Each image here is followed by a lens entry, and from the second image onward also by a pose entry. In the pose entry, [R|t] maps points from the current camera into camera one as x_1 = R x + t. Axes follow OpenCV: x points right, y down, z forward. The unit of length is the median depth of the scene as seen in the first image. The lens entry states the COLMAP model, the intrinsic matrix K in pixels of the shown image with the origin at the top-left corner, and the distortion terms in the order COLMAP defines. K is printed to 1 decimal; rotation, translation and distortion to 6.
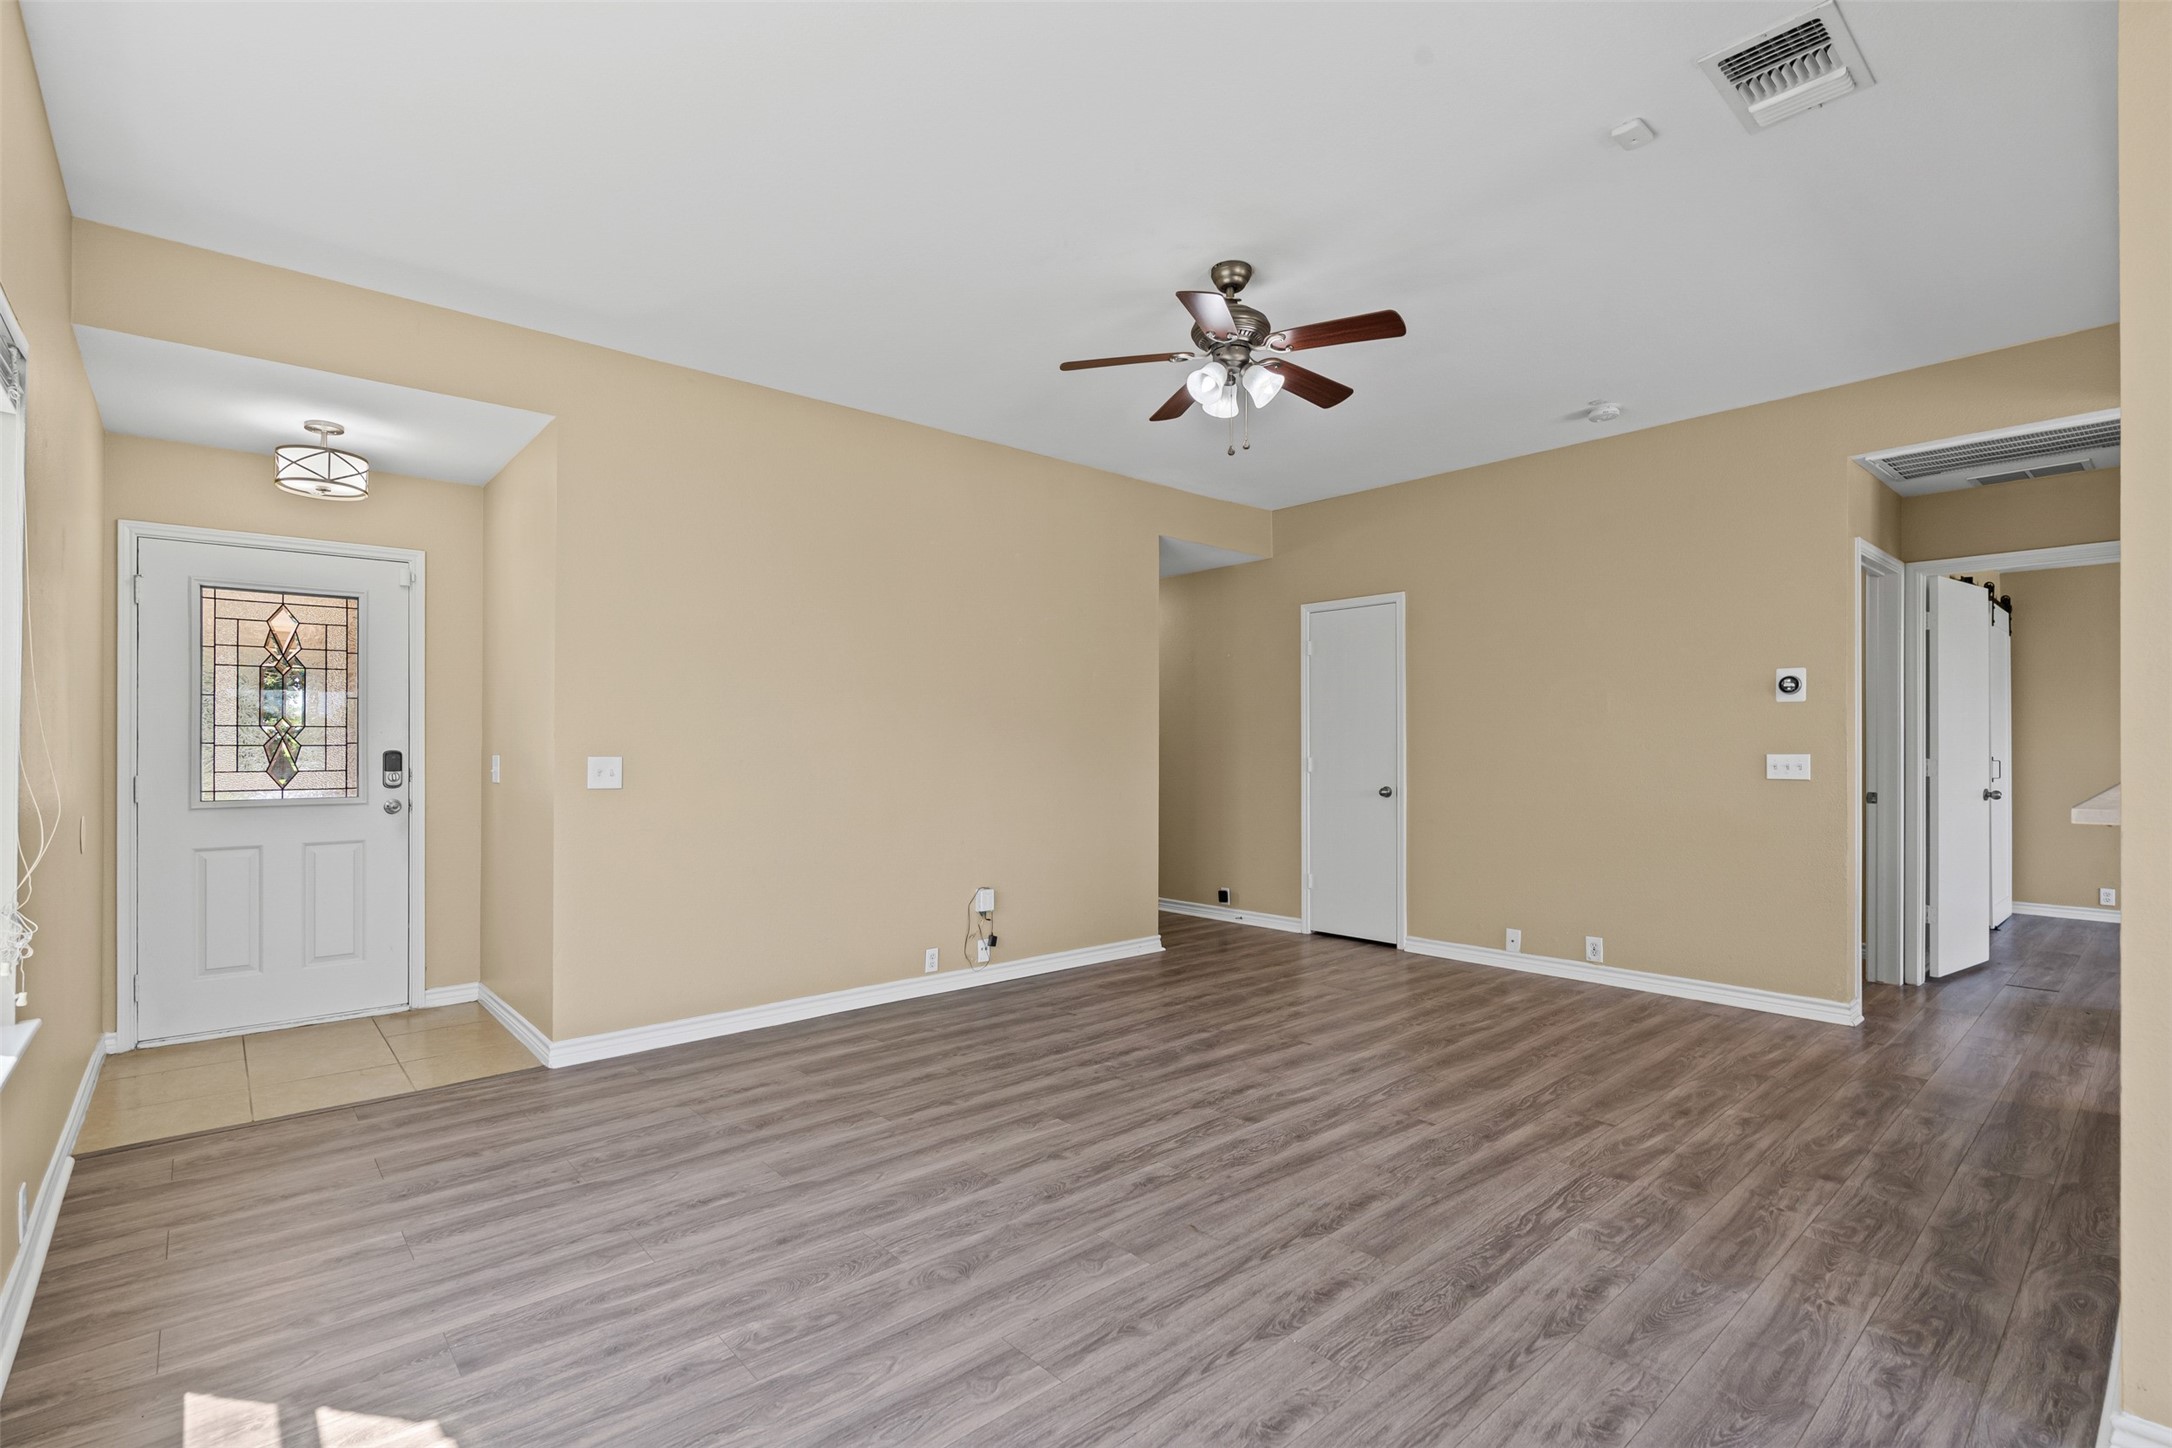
lens RADIAL K [[1006.7, 0, 1084.8], [0, 1006.7, 753.4], [0, 0, 1]] dist [-0.001267, 0.000801]
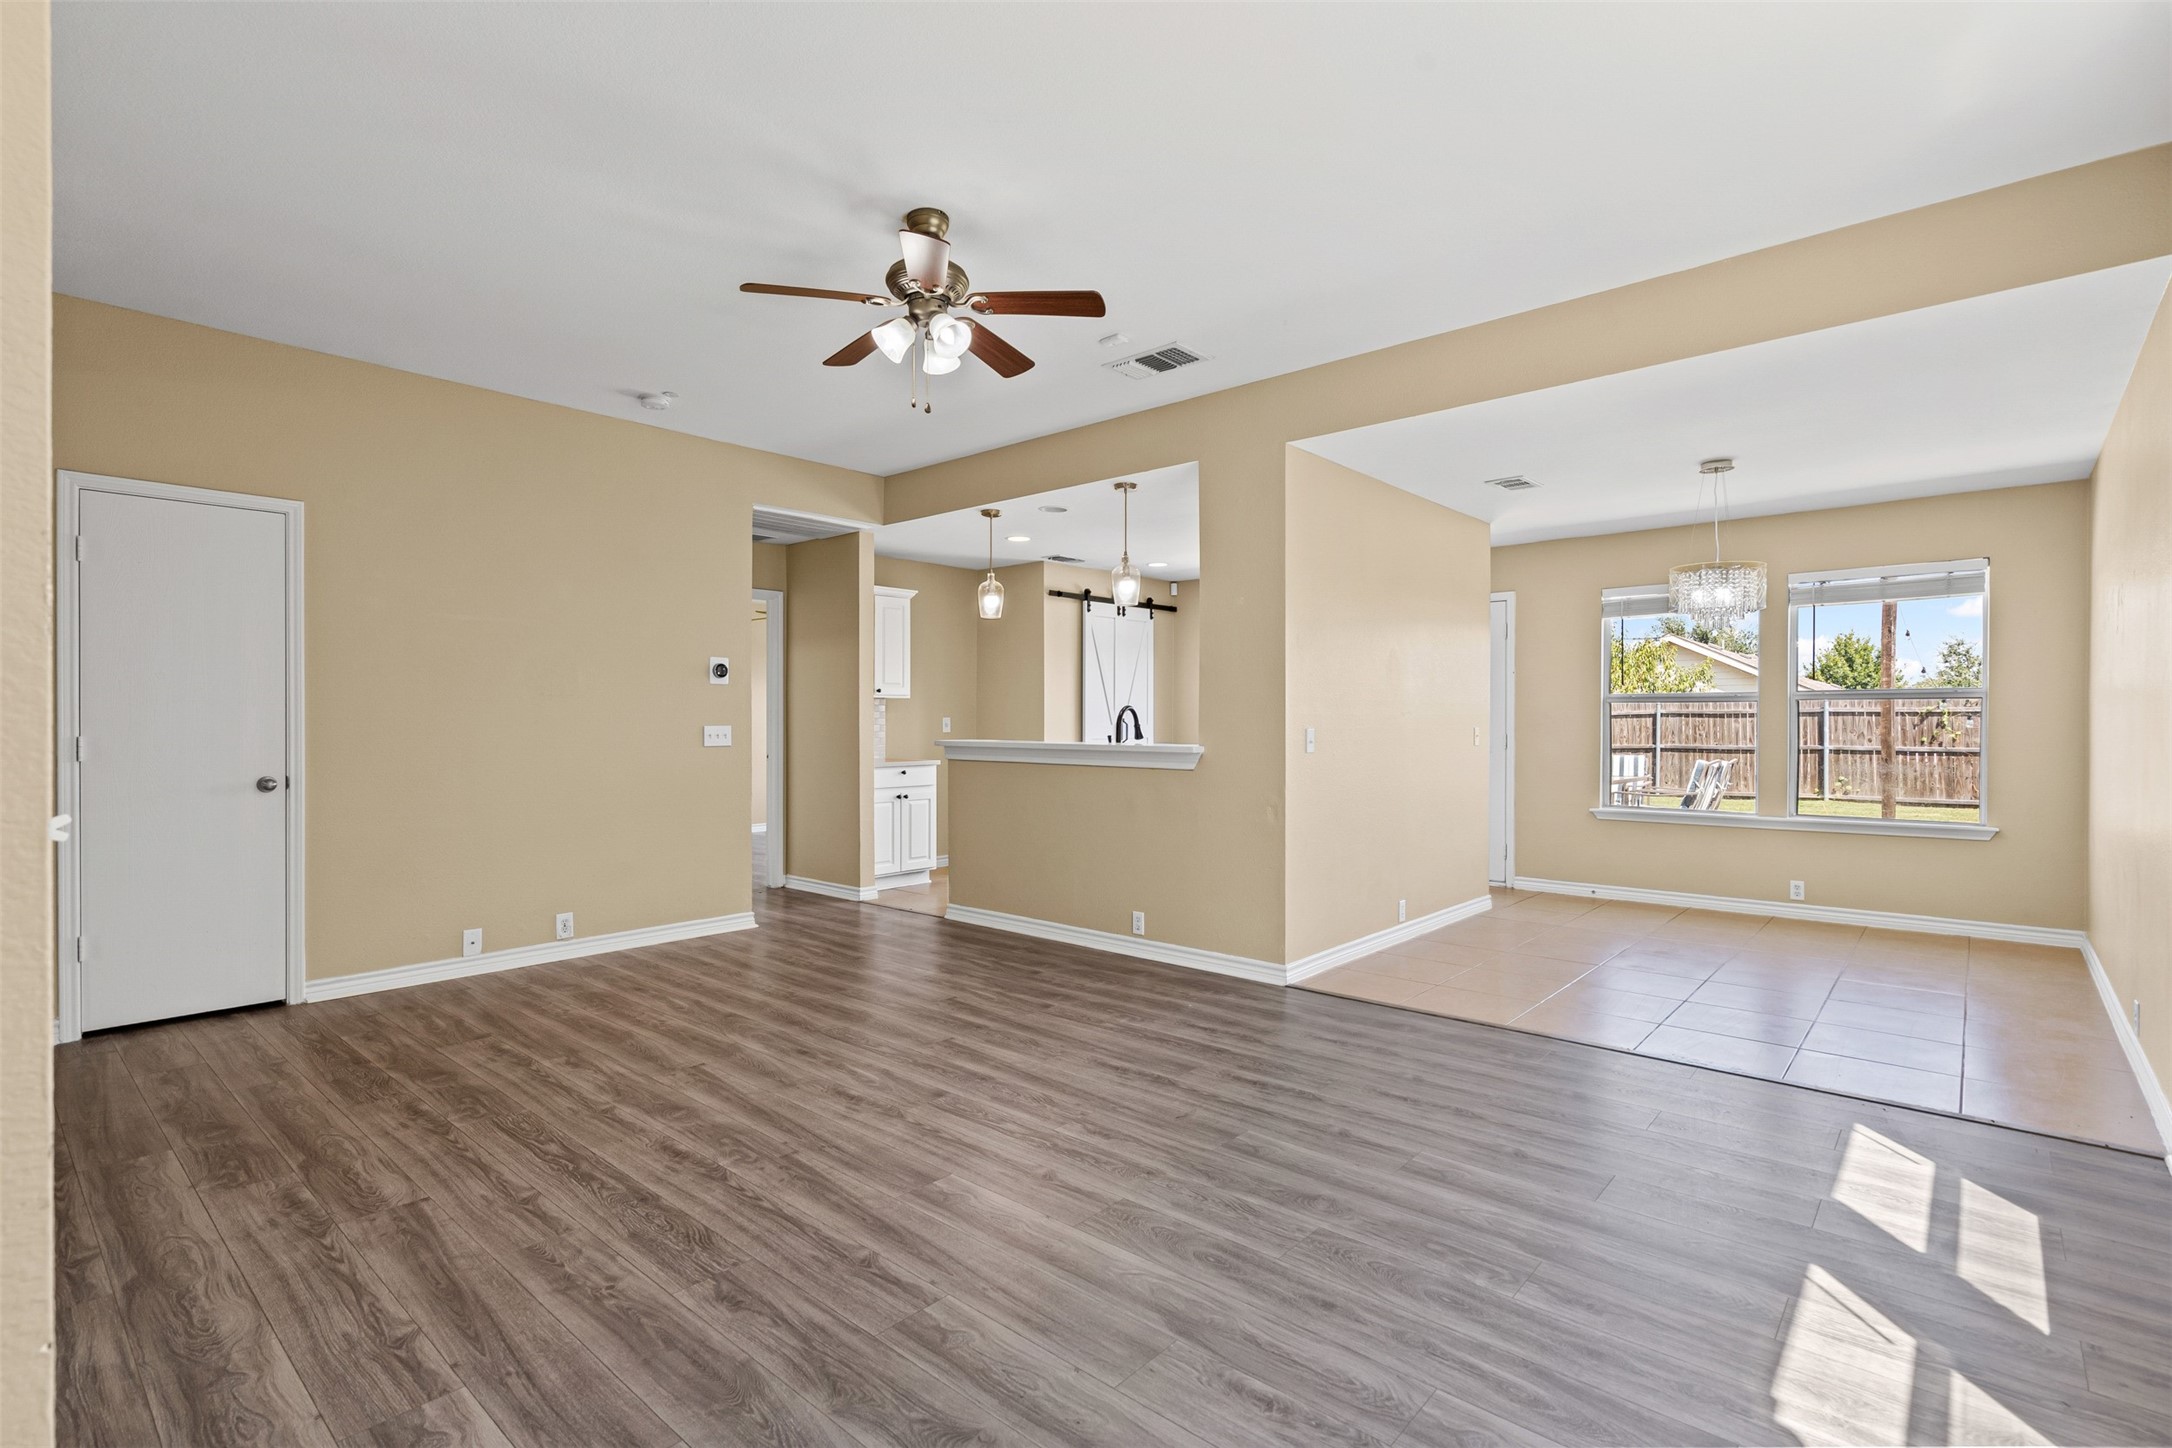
lens RADIAL K [[1012.6, 0, 1071.4], [0, 1012.6, 727.7], [0, 0, 1]] dist [0.001695, 0.000719]
pose [[-0.119338, -0.003581, 0.992847, -0.825310], [0.004638, 0.999981, 0.004164, 0.000360], [-0.992843, 0.005101, -0.119319, 0.975019]]
